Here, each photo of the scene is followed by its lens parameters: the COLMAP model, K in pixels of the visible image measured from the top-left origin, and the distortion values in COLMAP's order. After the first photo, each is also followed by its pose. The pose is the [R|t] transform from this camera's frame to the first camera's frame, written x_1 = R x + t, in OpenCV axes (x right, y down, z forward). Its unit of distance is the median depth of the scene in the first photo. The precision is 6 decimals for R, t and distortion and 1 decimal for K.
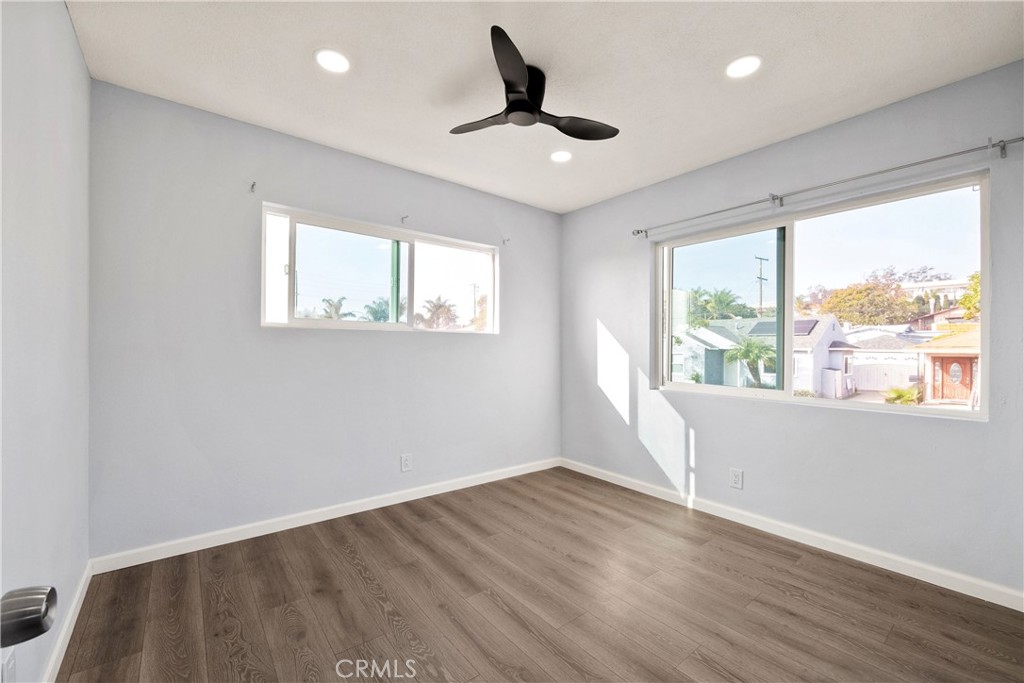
lens RADIAL K [[421.8, 0, 512.2], [0, 421.8, 346.6], [0, 0, 1]] dist [-0.000145, -0.000017]
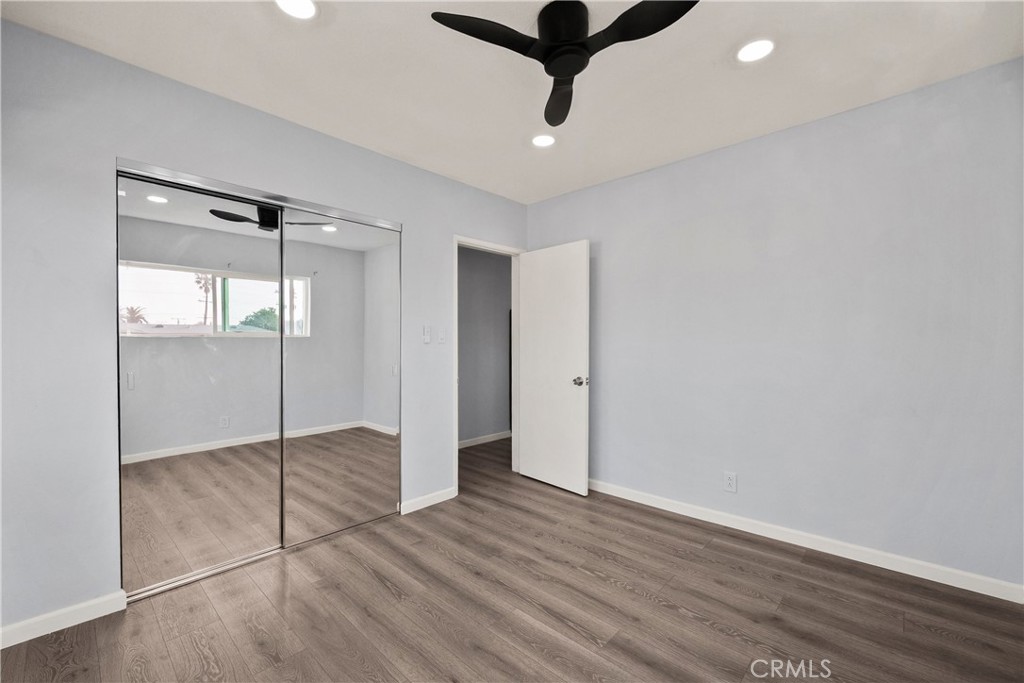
lens RADIAL K [[421.8, 0, 512.2], [0, 421.8, 346.6], [0, 0, 1]] dist [-0.000145, -0.000017]
pose [[-0.989969, -0.002006, -0.141272, 0.250419], [-0.002341, 0.999995, 0.002200, -0.012320], [0.141267, 0.002509, -0.989968, 1.902073]]
